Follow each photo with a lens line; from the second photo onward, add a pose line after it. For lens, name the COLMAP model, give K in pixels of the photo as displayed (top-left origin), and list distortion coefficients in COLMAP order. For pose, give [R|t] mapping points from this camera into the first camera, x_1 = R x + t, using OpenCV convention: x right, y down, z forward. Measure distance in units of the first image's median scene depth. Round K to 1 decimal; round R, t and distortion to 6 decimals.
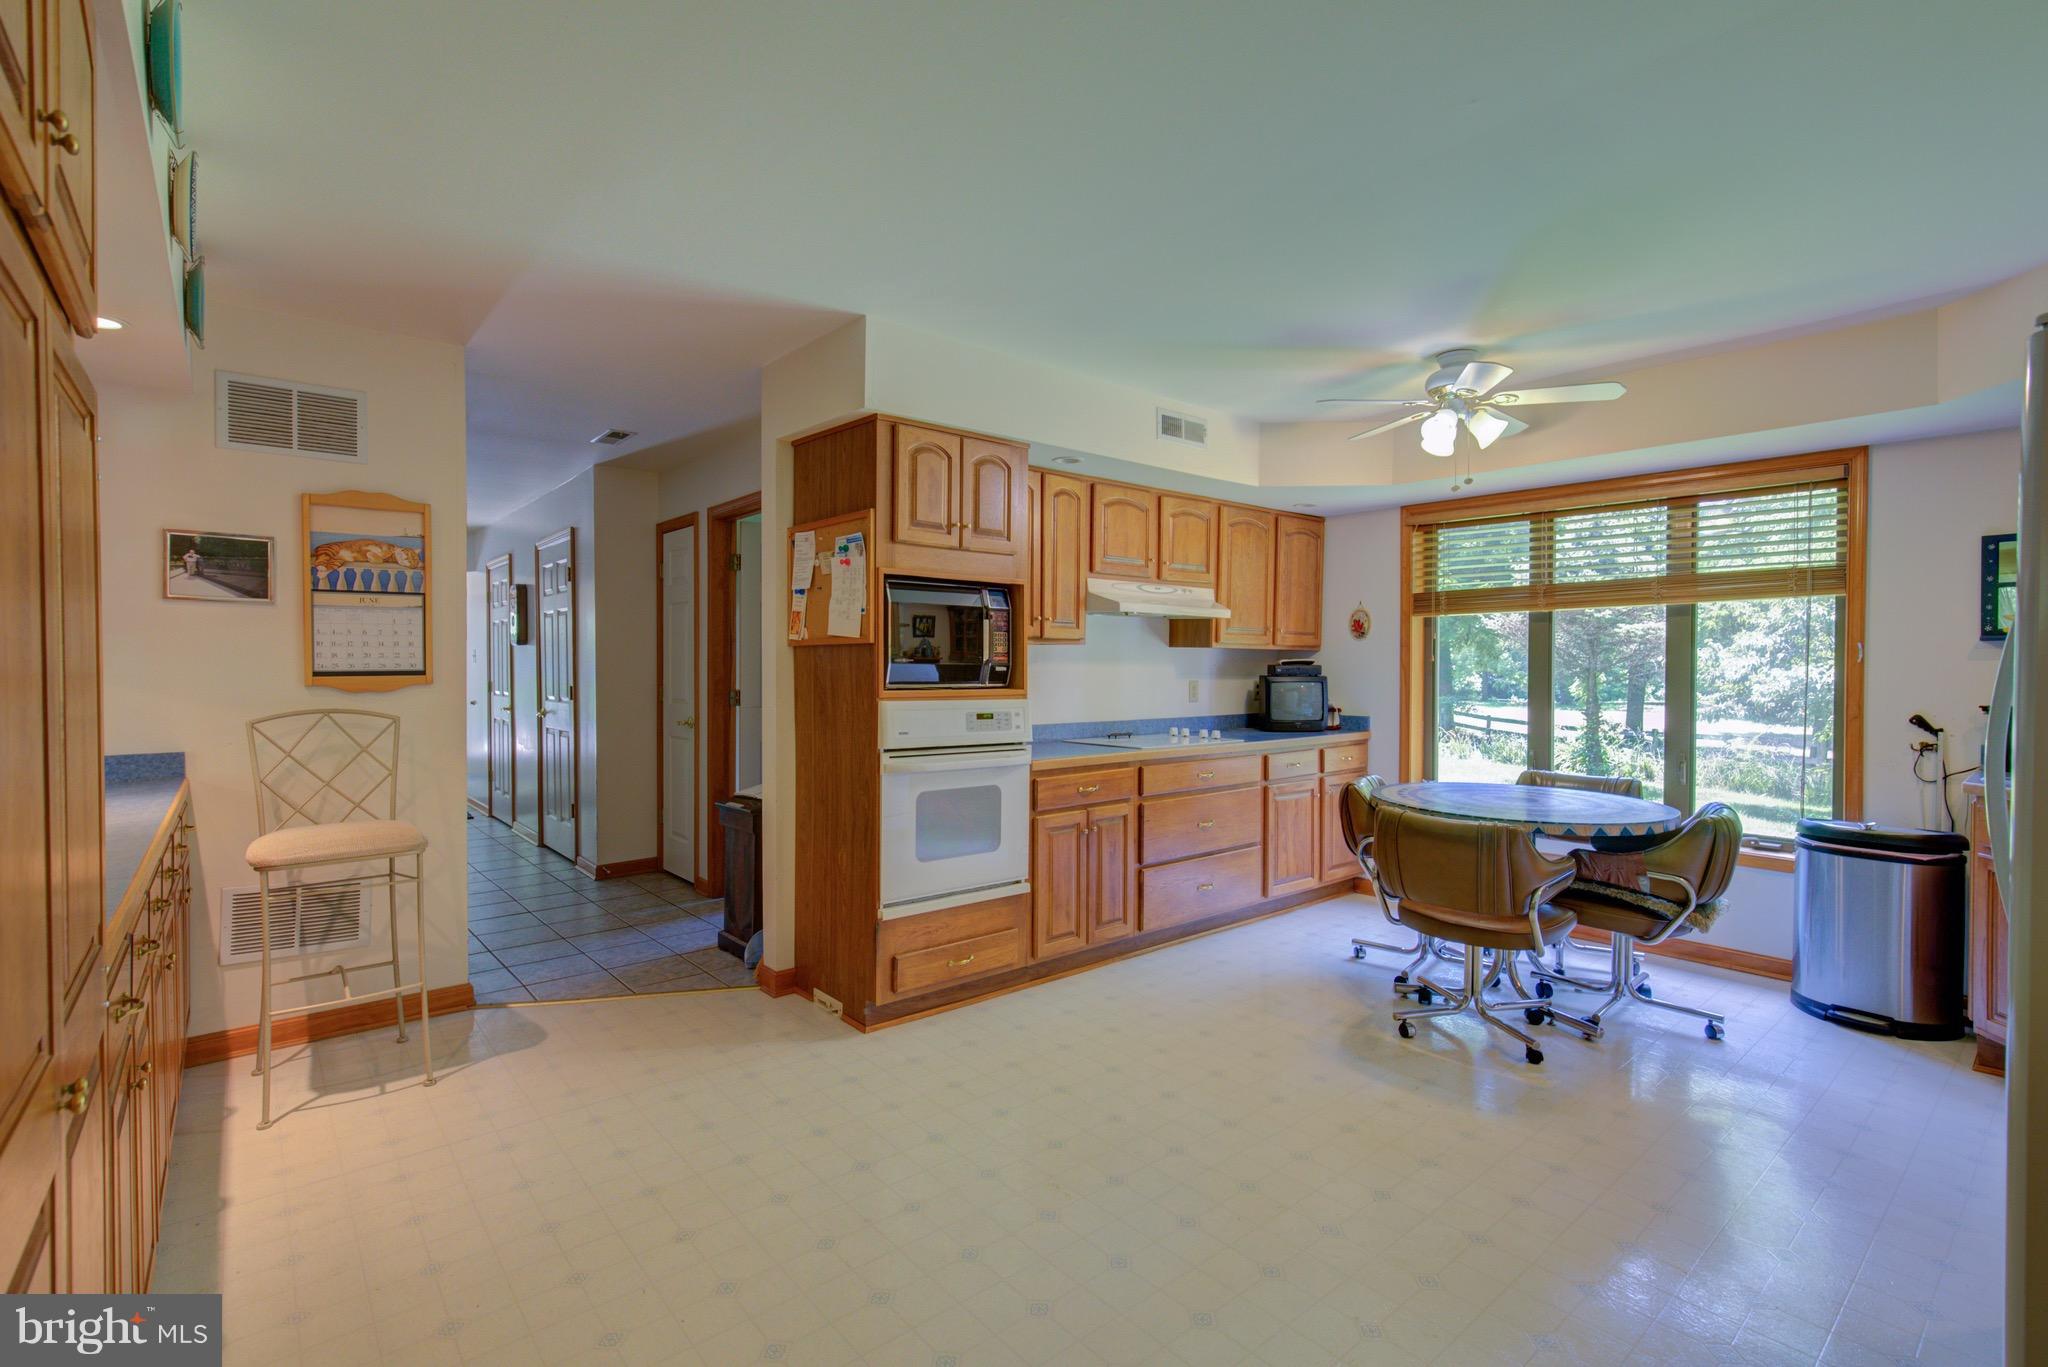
lens RADIAL K [[937.2, 0, 1034.3], [0, 937.2, 681.1], [0, 0, 1]] dist [-0.001727, 0.000187]
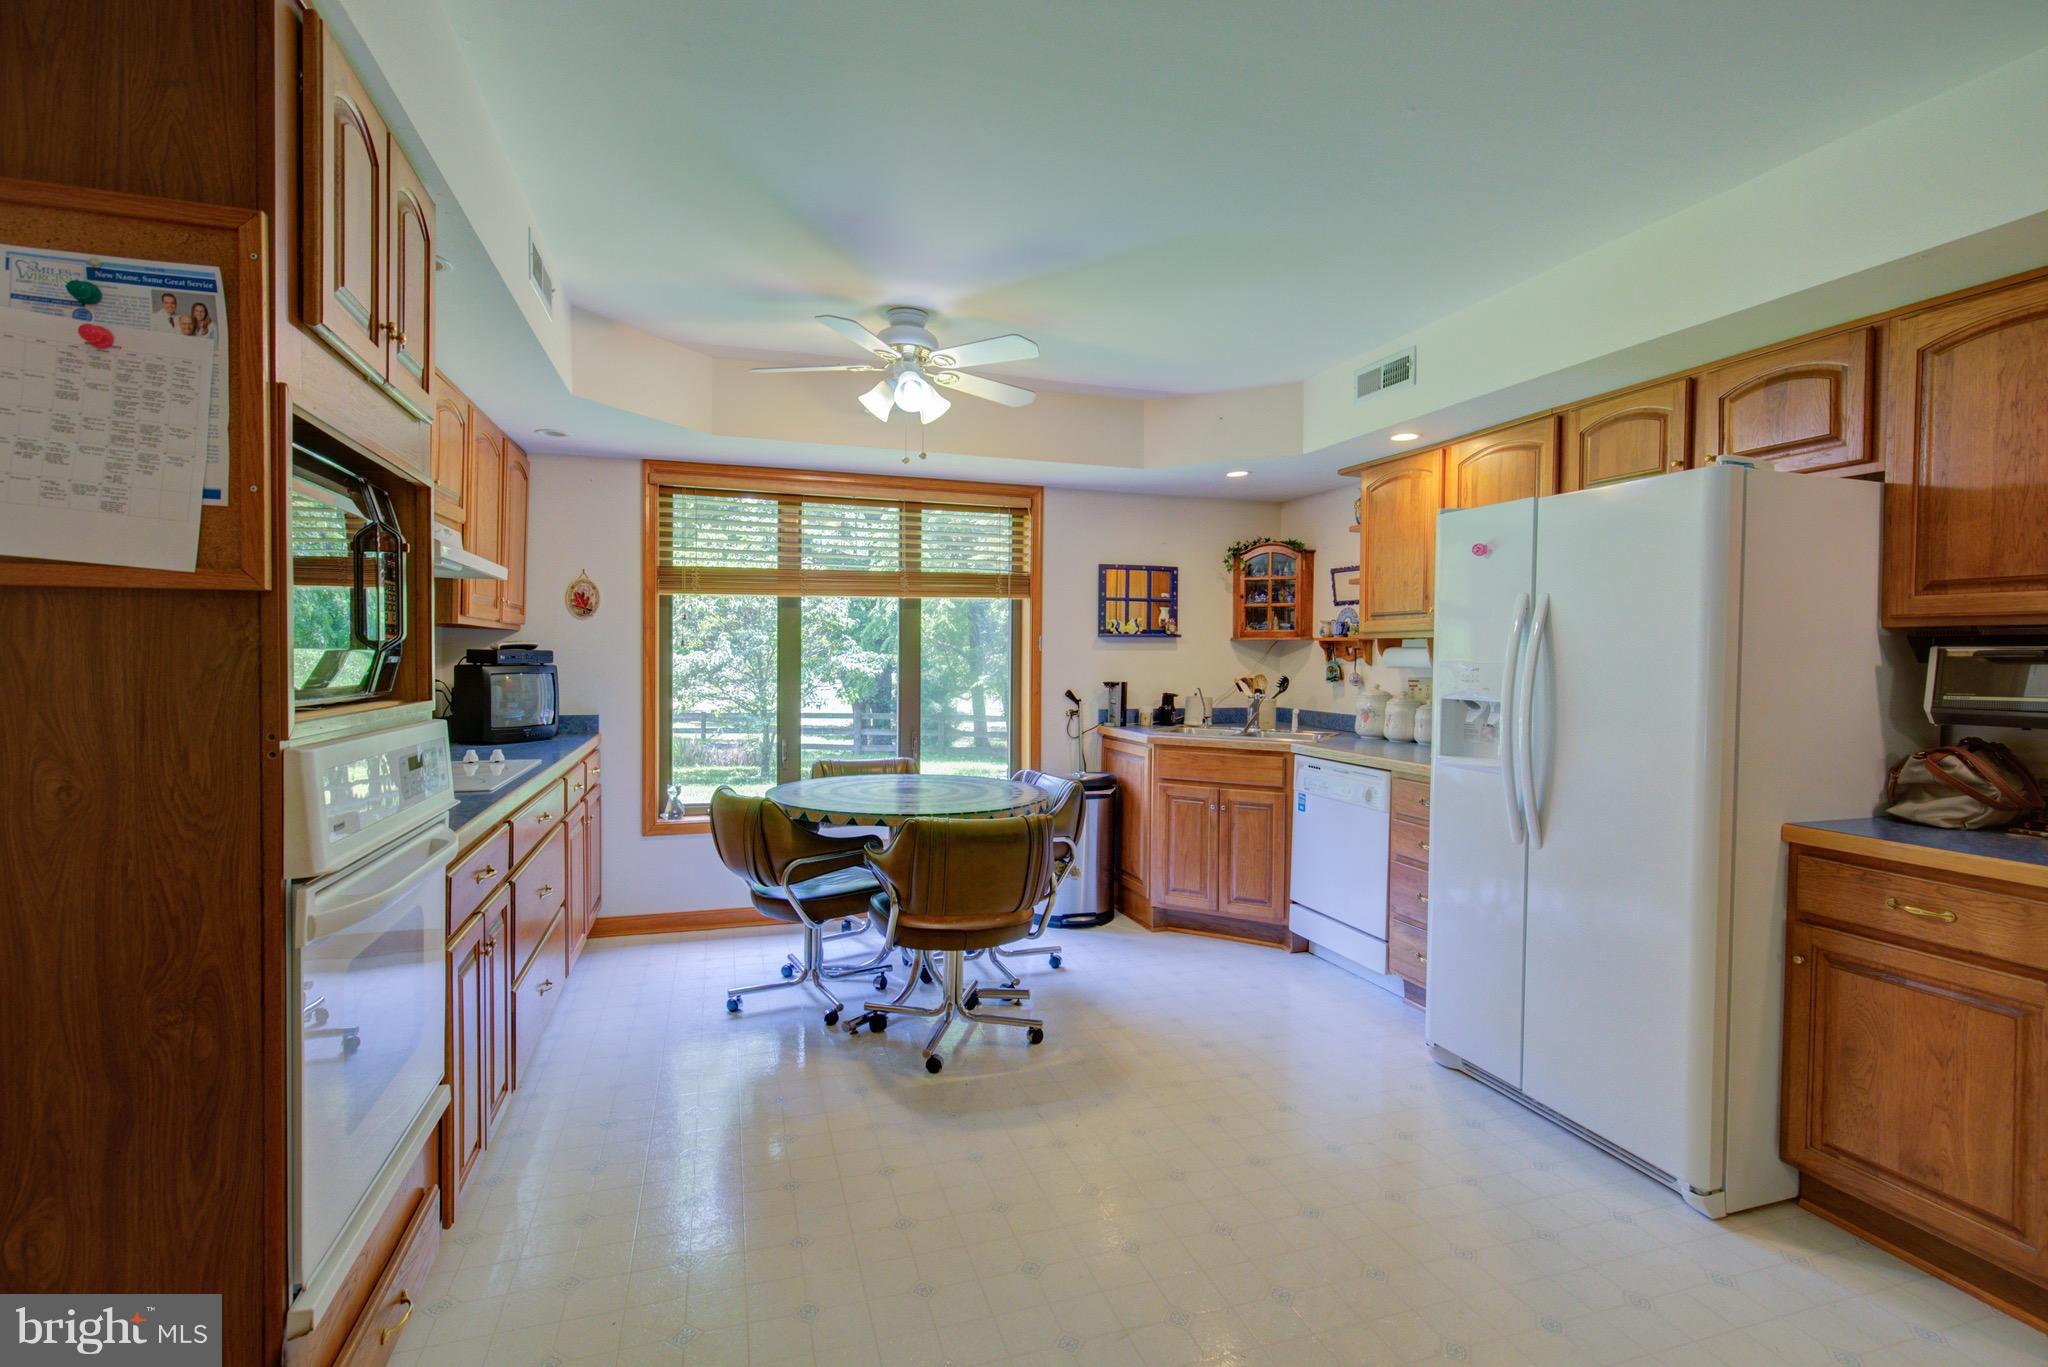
lens RADIAL K [[937.2, 0, 1020.6], [0, 937.2, 675.7], [0, 0, 1]] dist [-0.001727, 0.000187]
pose [[0.388557, -0.020187, 0.921204, -0.337544], [0.008583, 0.999796, 0.018289, -0.009803], [-0.921385, 0.000800, 0.388651, 0.510177]]
